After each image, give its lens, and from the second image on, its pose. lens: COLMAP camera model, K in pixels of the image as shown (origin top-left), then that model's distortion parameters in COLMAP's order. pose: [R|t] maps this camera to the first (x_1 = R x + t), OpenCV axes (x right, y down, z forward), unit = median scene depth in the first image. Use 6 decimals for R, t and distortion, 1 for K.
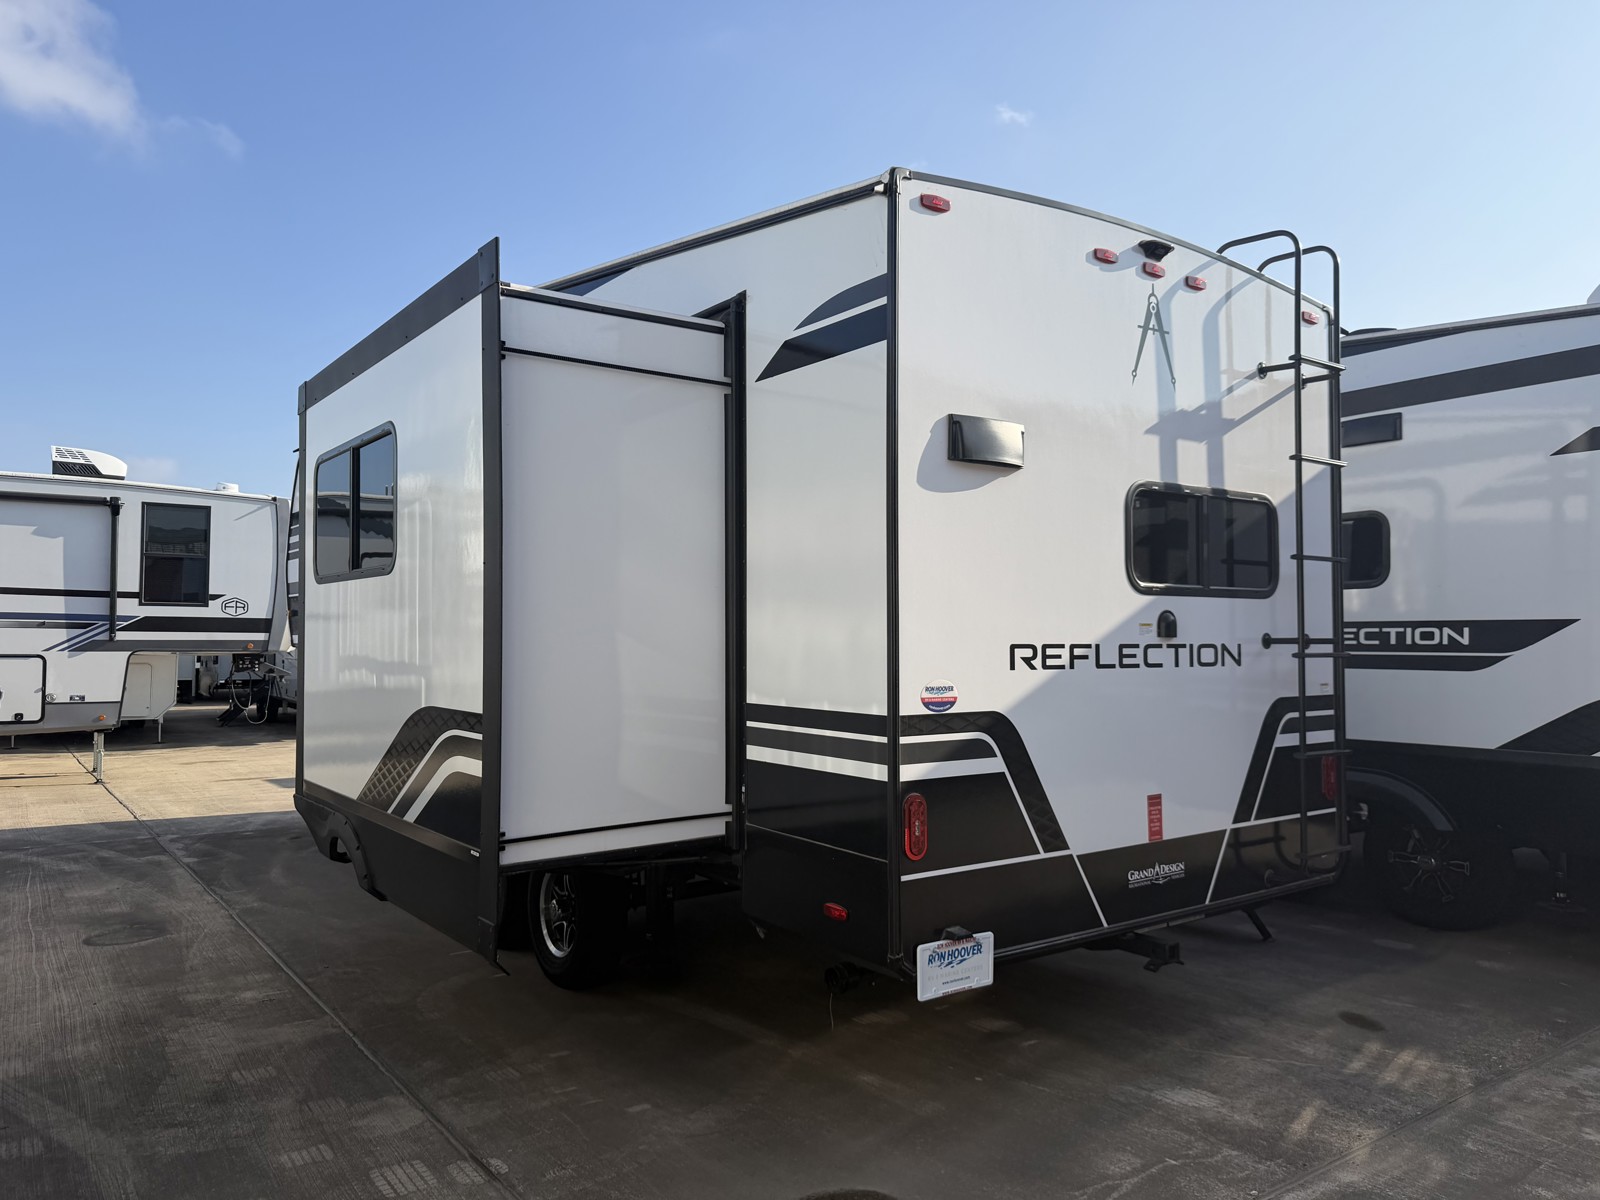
lens RADIAL K [[1114.6, 0, 800.2], [0, 1114.6, 604.2], [0, 0, 1]] dist [0.167635, -0.345693]
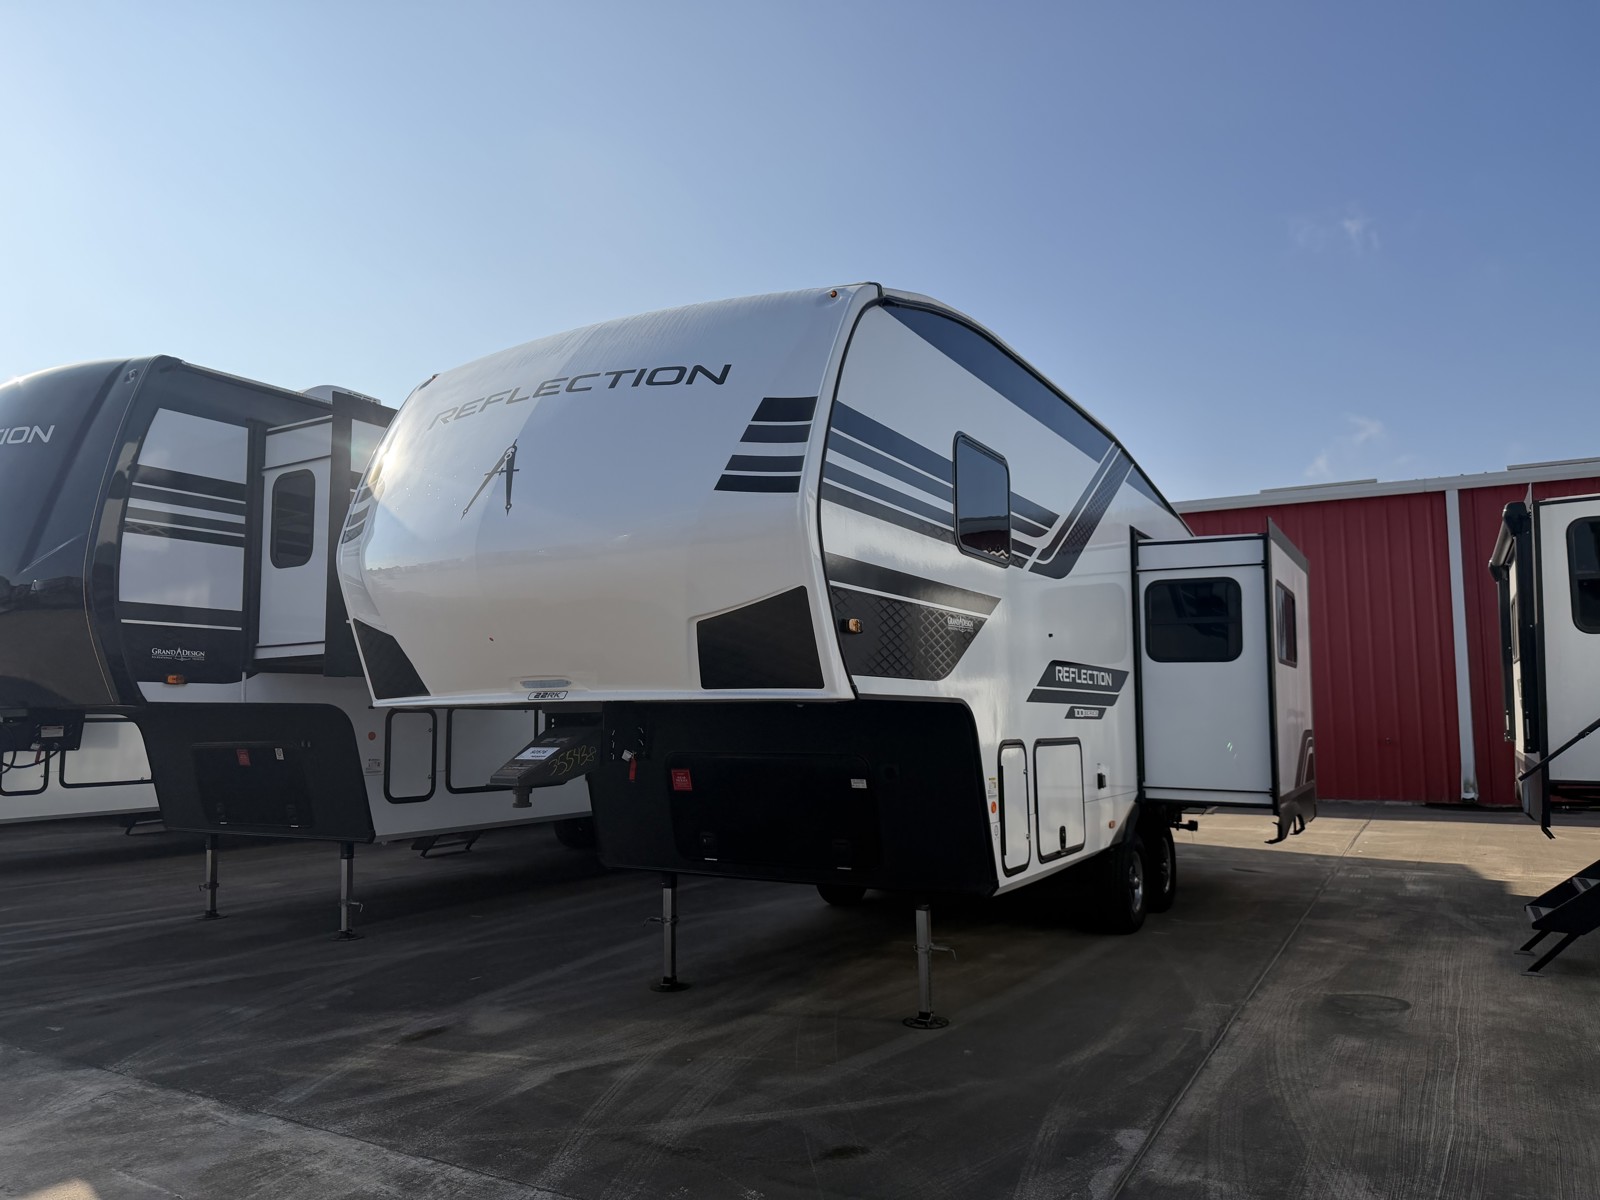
lens RADIAL K [[1114.6, 0, 800.2], [0, 1114.6, 604.2], [0, 0, 1]] dist [0.167635, -0.345693]
pose [[-0.406187, 0.092746, 0.909071, -0.663876], [-0.027774, 0.993123, -0.113731, 0.138718], [-0.913368, -0.071444, -0.400818, 2.569175]]
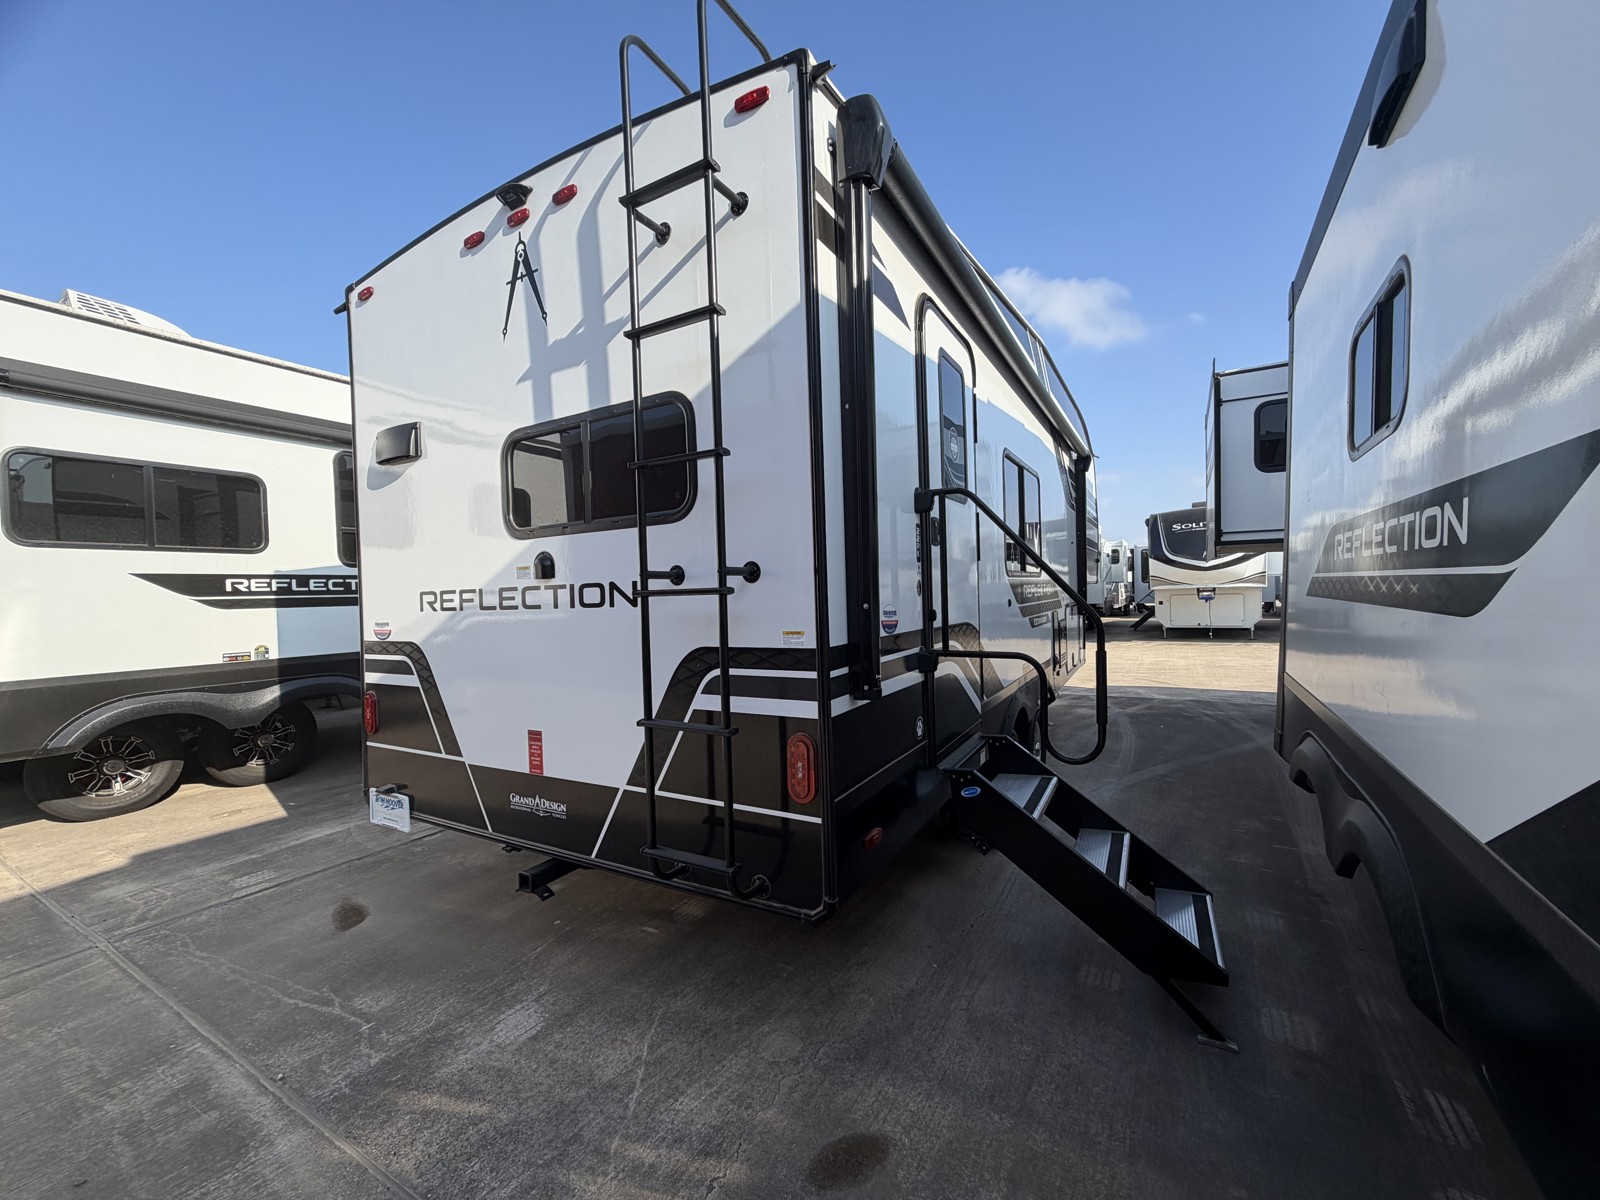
lens RADIAL K [[635.1, 0, 778.6], [0, 635.1, 600.6], [0, 0, 1]] dist [0.000519, -0.000047]
pose [[0.398222, -0.002707, -0.917285, 0.935864], [0.061890, 0.997796, 0.023924, 0.048424], [0.915199, -0.066298, 0.397512, 0.977056]]
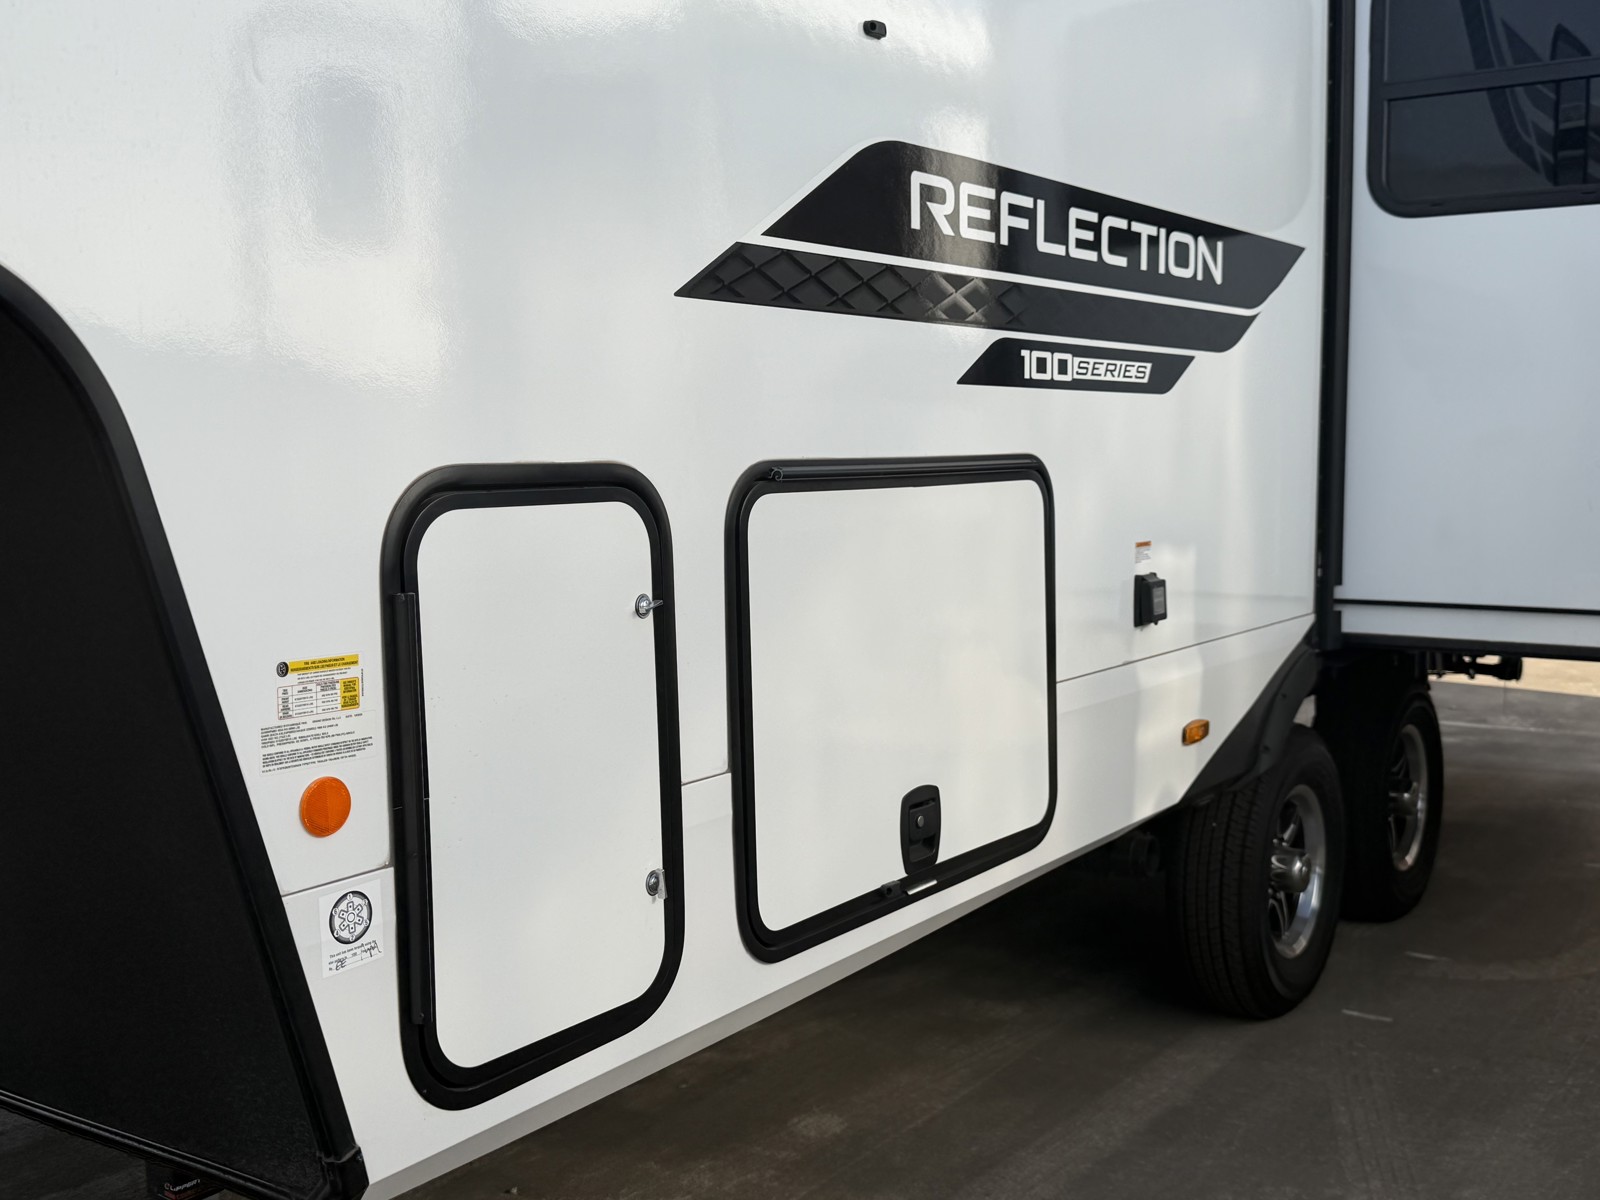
lens RADIAL K [[1668.2, 0, 800.0], [0, 1668.2, 600.0], [0, 0, 1]] dist [0.110372, -0.022927]
pose [[-0.319146, -0.080745, 0.944259, 0.077518], [-0.014558, 0.996664, 0.080306, 0.139248], [-0.947594, 0.011883, -0.319257, 1.827643]]
